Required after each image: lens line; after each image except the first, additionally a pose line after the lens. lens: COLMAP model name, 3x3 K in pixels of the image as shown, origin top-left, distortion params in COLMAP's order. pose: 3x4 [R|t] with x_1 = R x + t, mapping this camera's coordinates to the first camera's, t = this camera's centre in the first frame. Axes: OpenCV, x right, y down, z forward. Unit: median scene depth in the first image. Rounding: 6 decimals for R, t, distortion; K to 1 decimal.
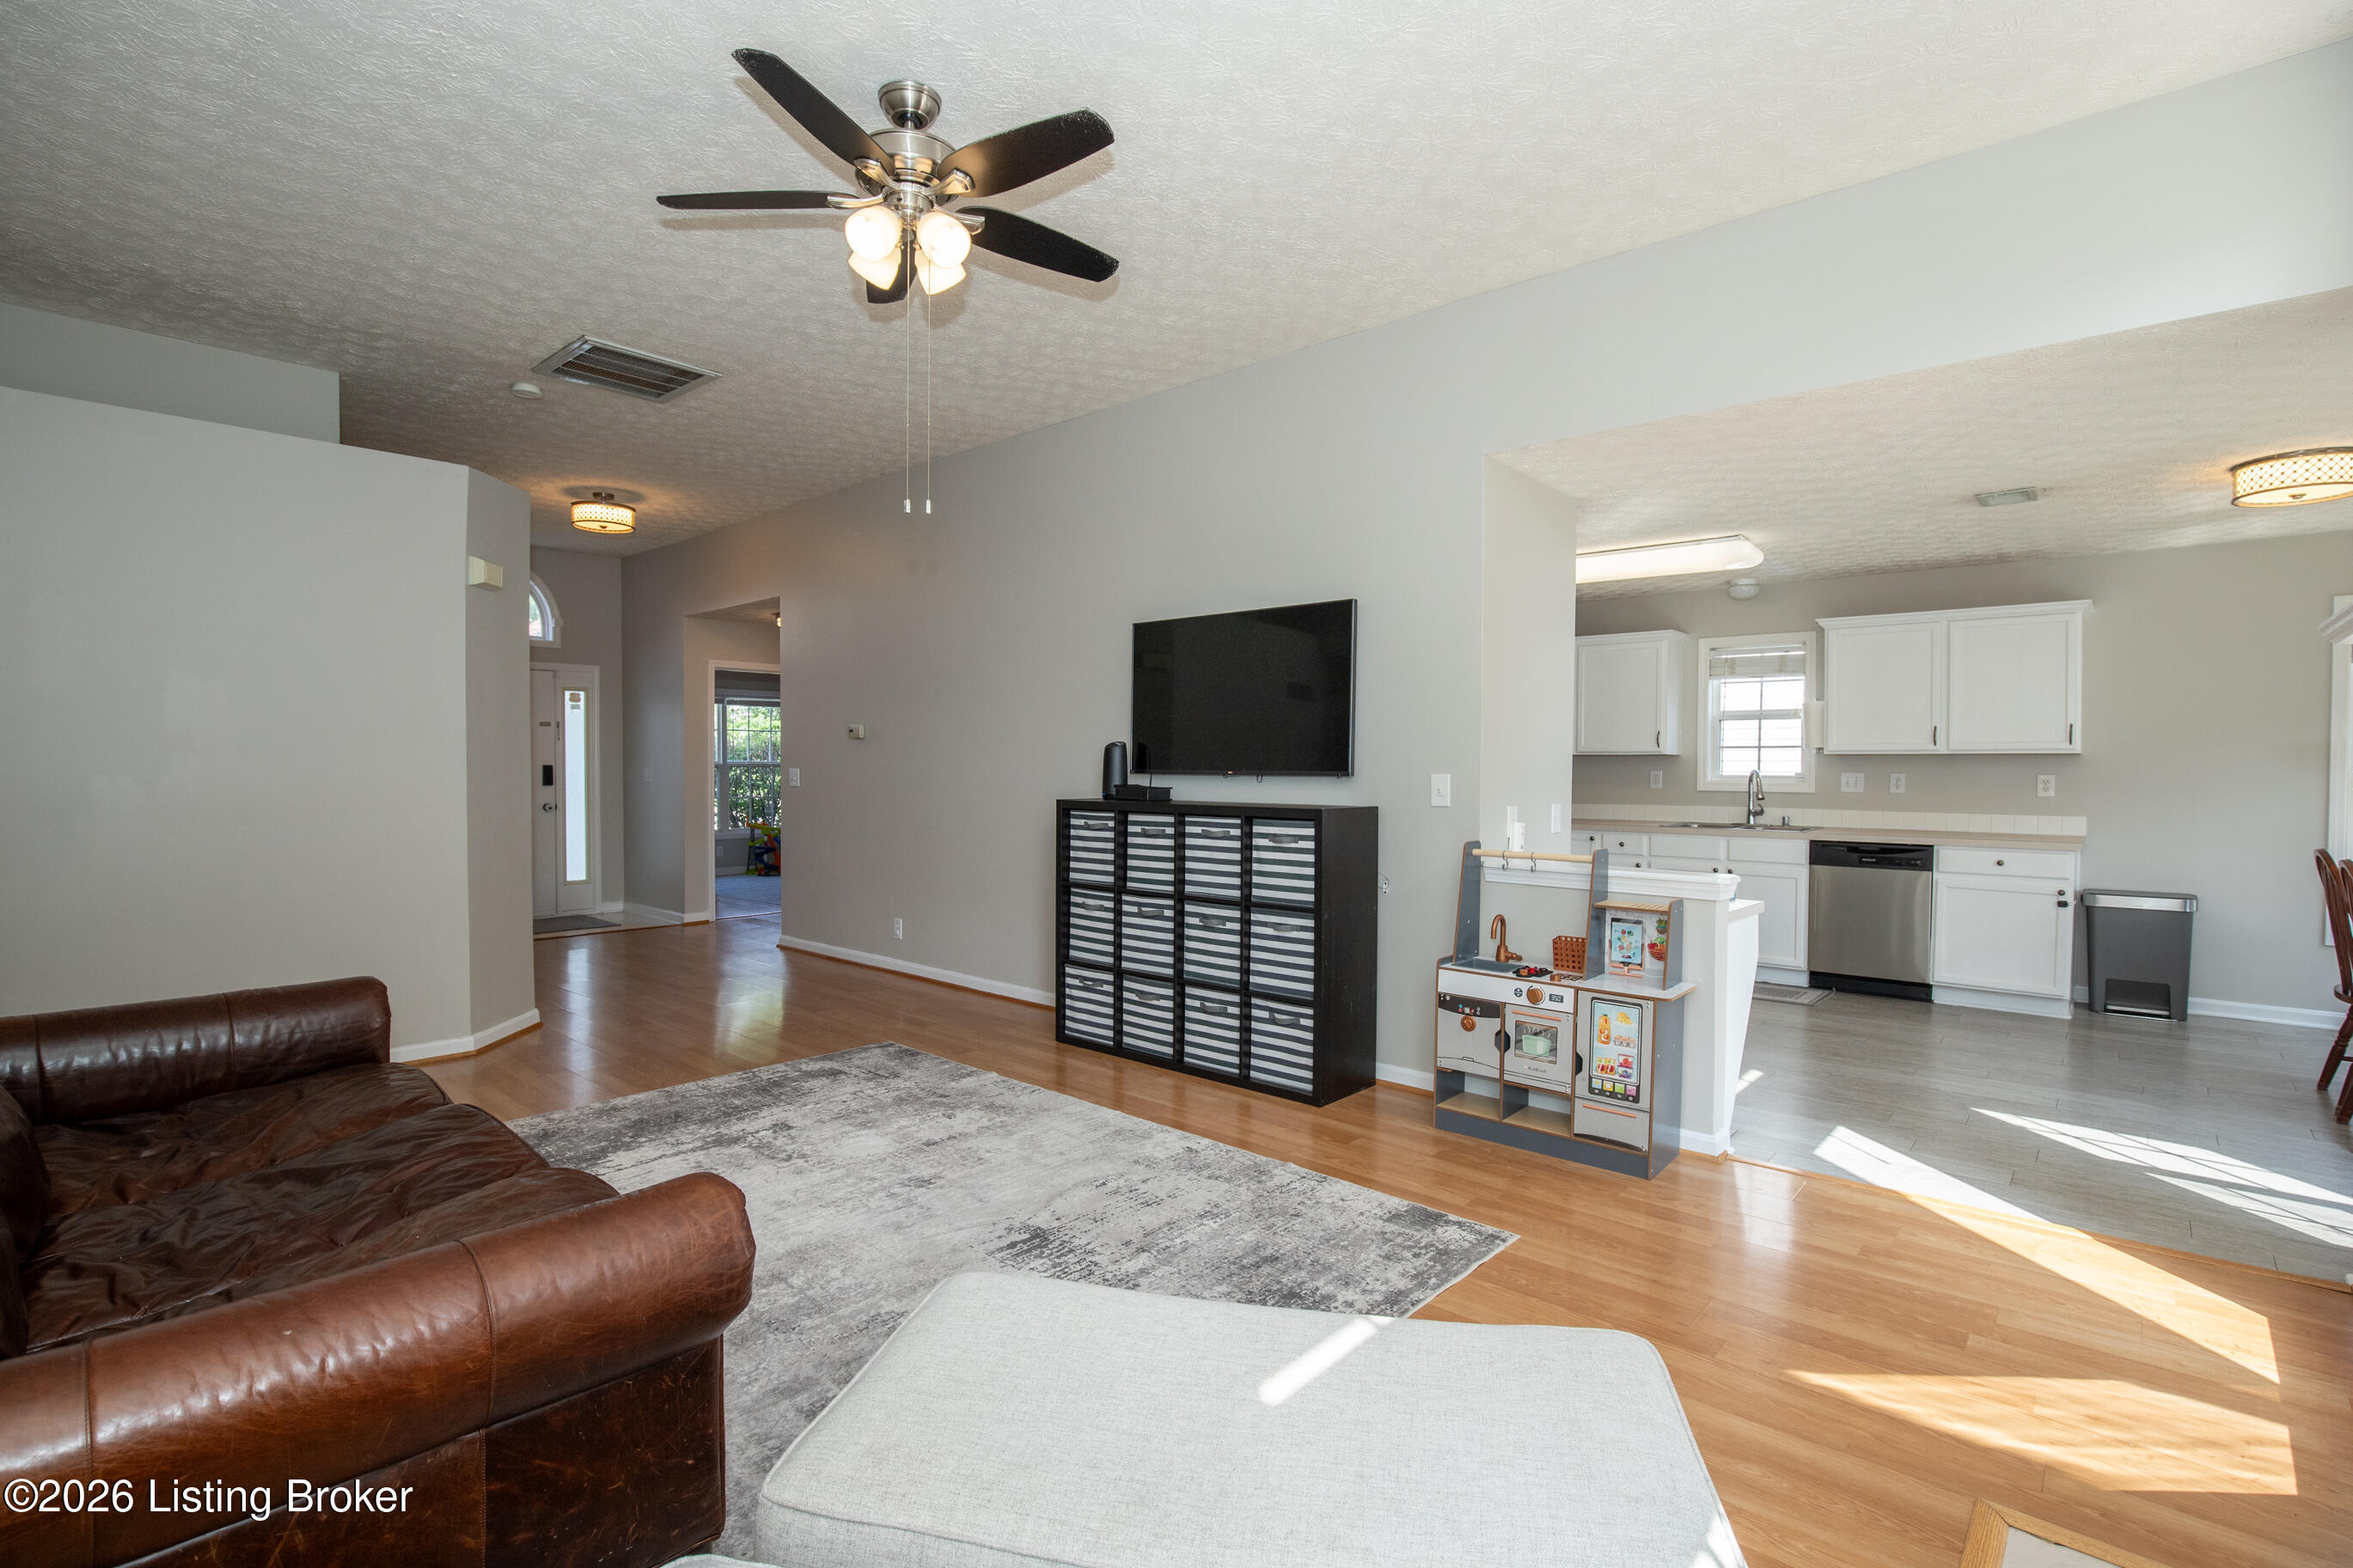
lens RADIAL K [[1098.1, 0, 1172.7], [0, 1098.1, 788.0], [0, 0, 1]] dist [-0.031072, 0.000073]
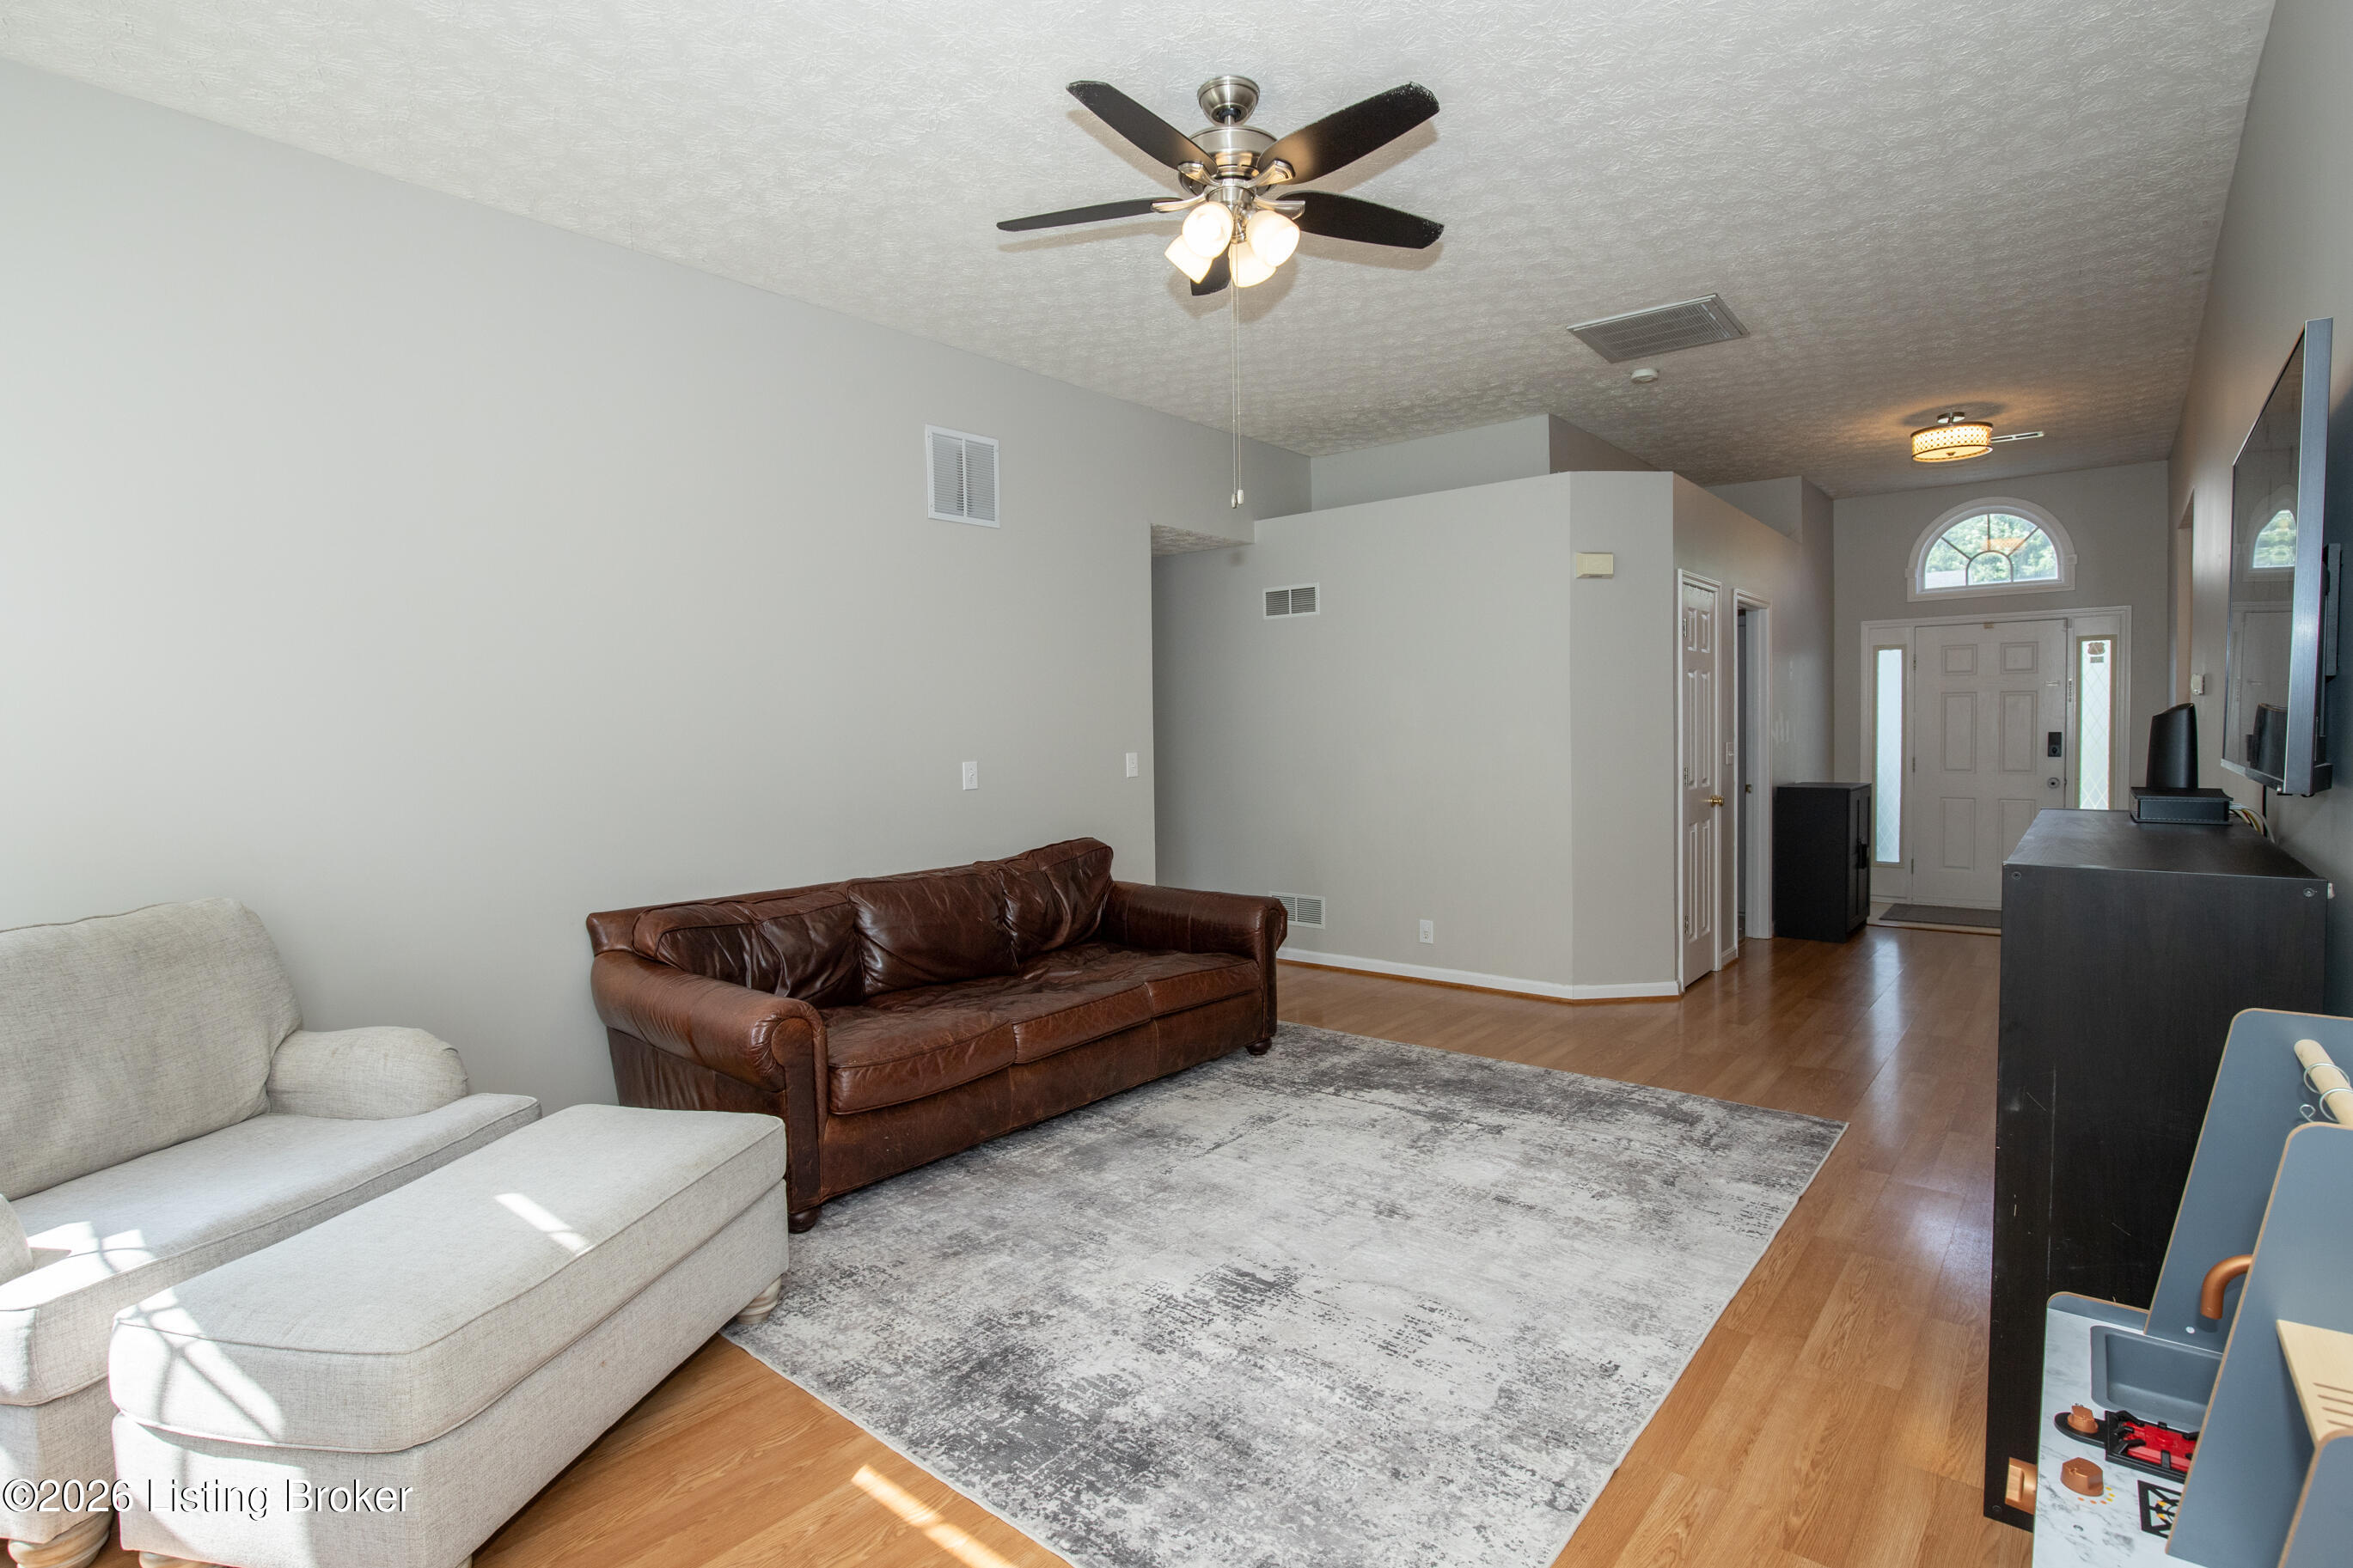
lens RADIAL K [[1131.0, 0, 1174.1], [0, 1131.0, 772.8], [0, 0, 1]] dist [-0.032905, -0.000123]
pose [[0.032038, 0.034178, -0.998902, 0.579844], [-0.007239, 0.999397, 0.033963, -0.031012], [0.999460, 0.006143, 0.032266, 0.658324]]
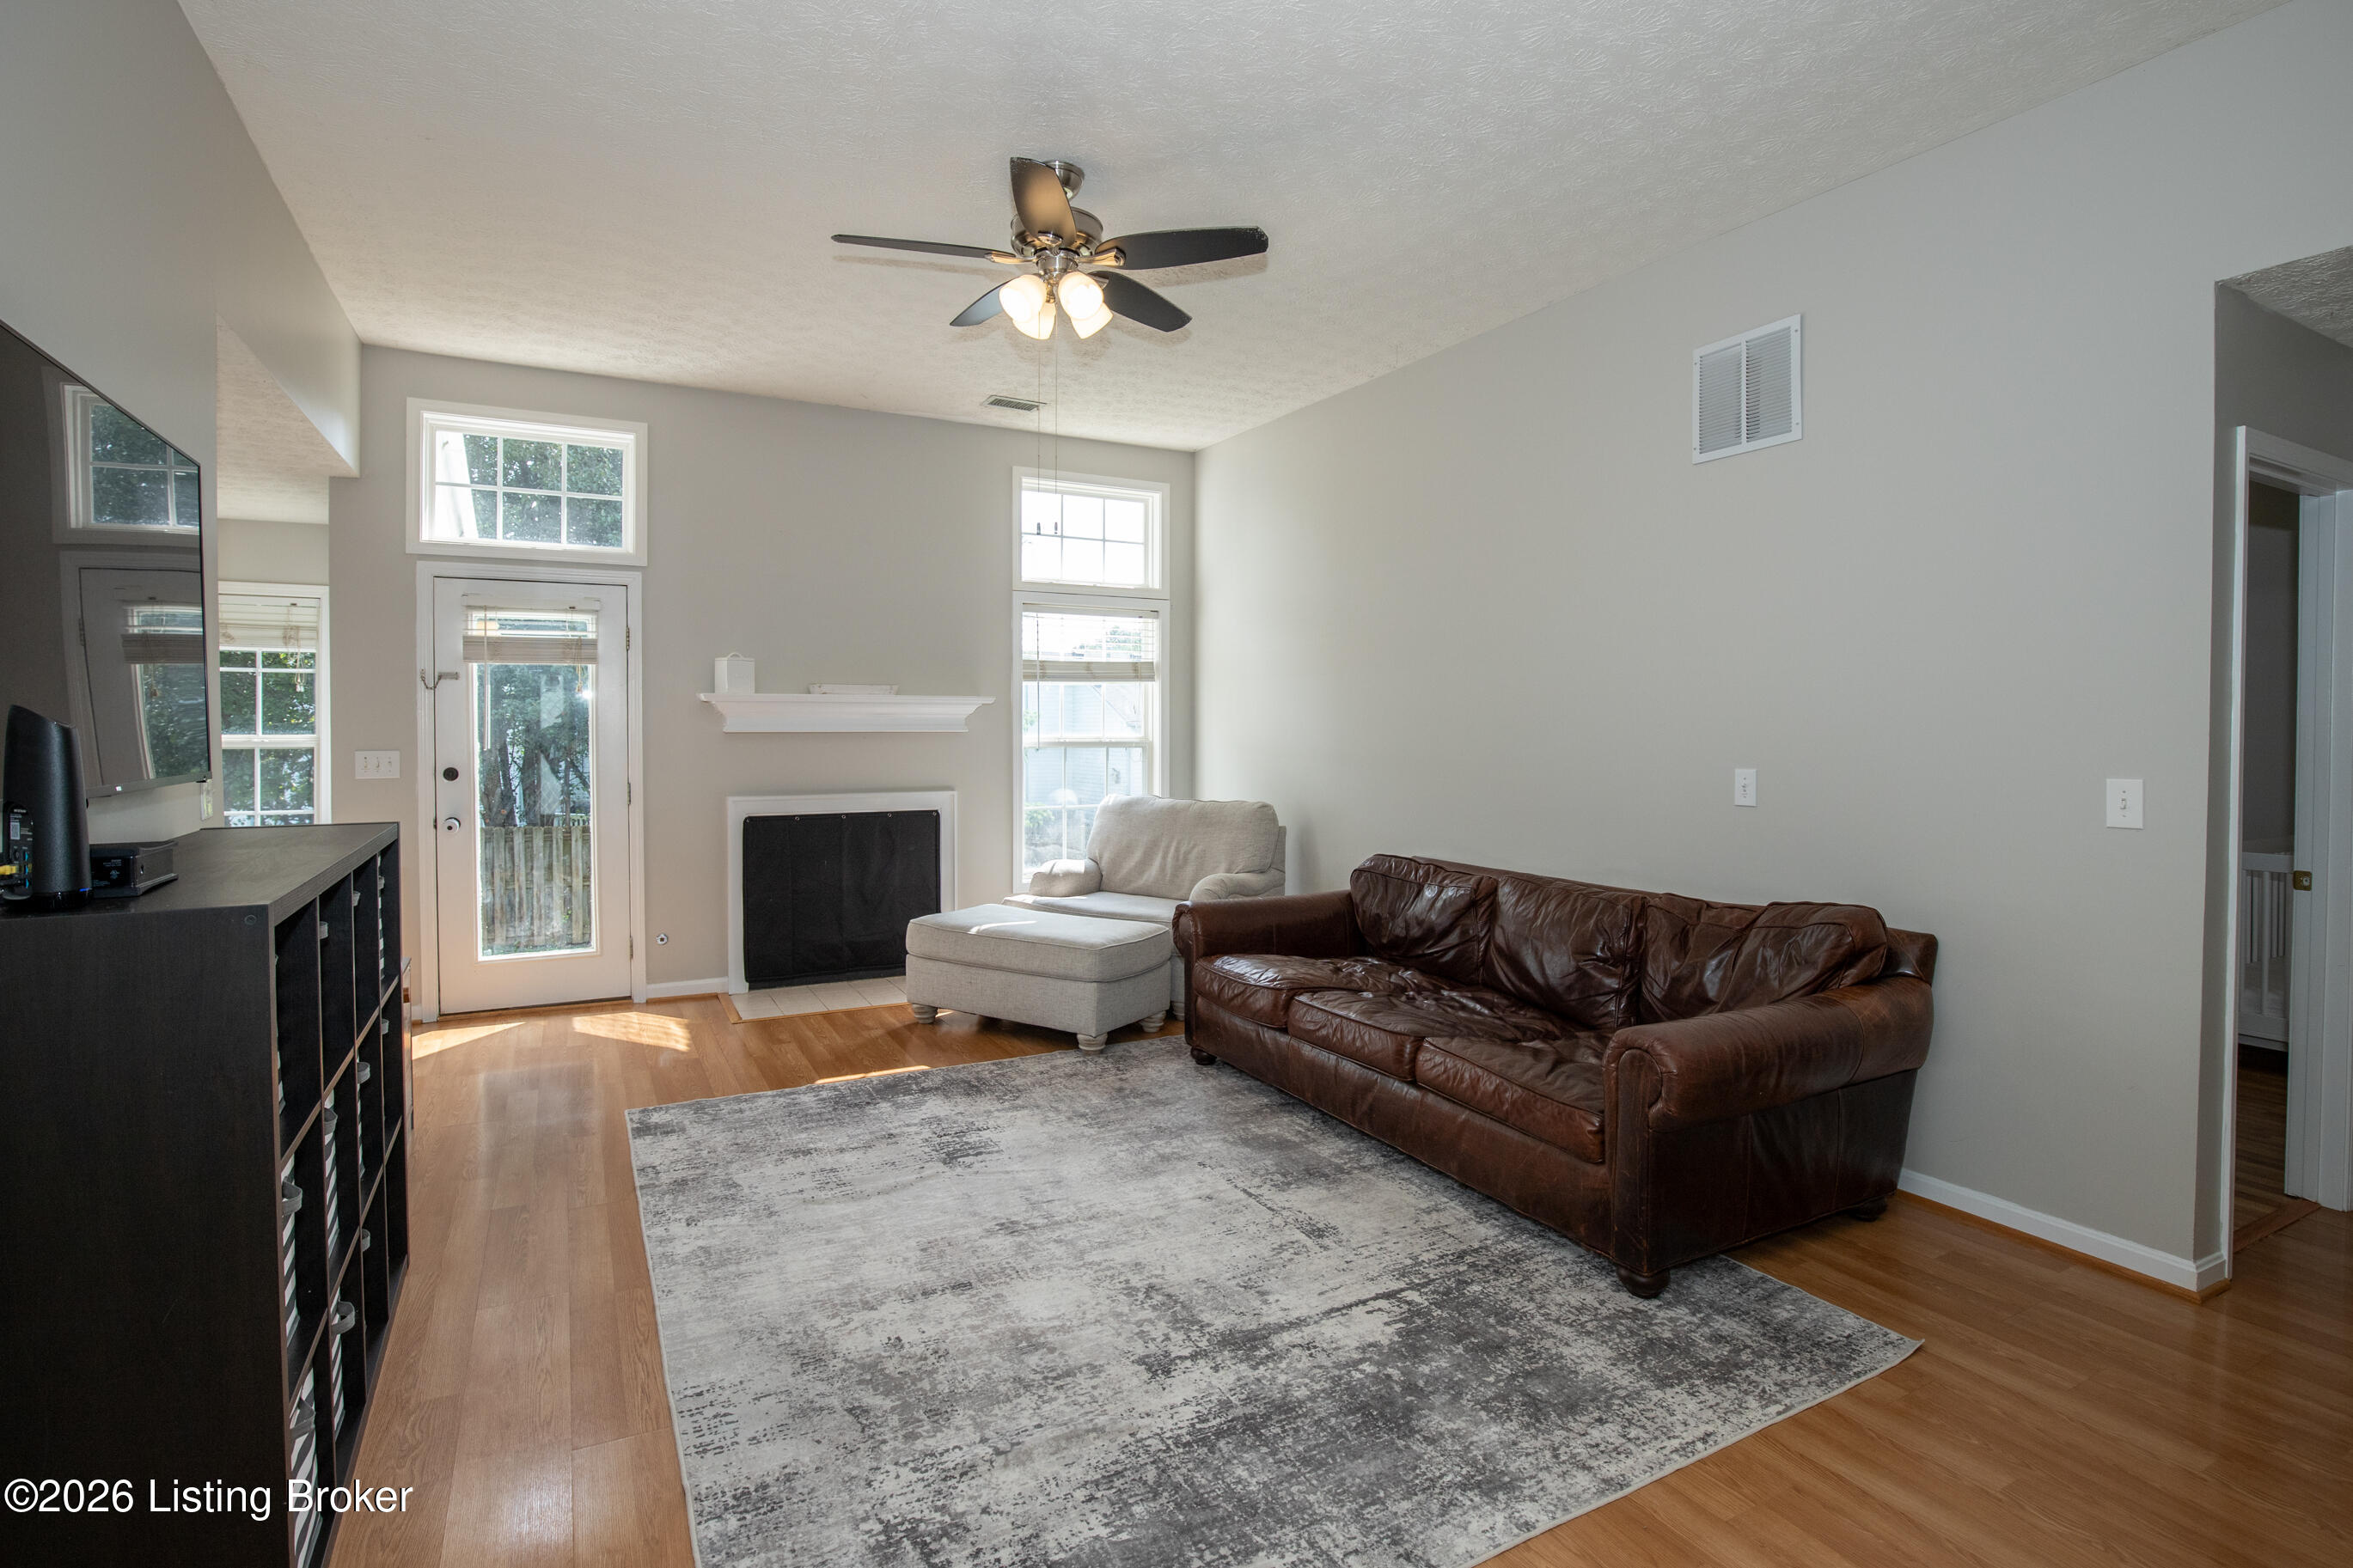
lens RADIAL K [[1136.5, 0, 1186.8], [0, 1136.5, 745.8], [0, 0, 1]] dist [-0.027150, -0.000123]
pose [[-0.945764, -0.013066, 0.324592, -0.550700], [0.000054, 0.999184, 0.040380, -0.055852], [-0.324855, 0.038208, -0.944992, 1.510629]]
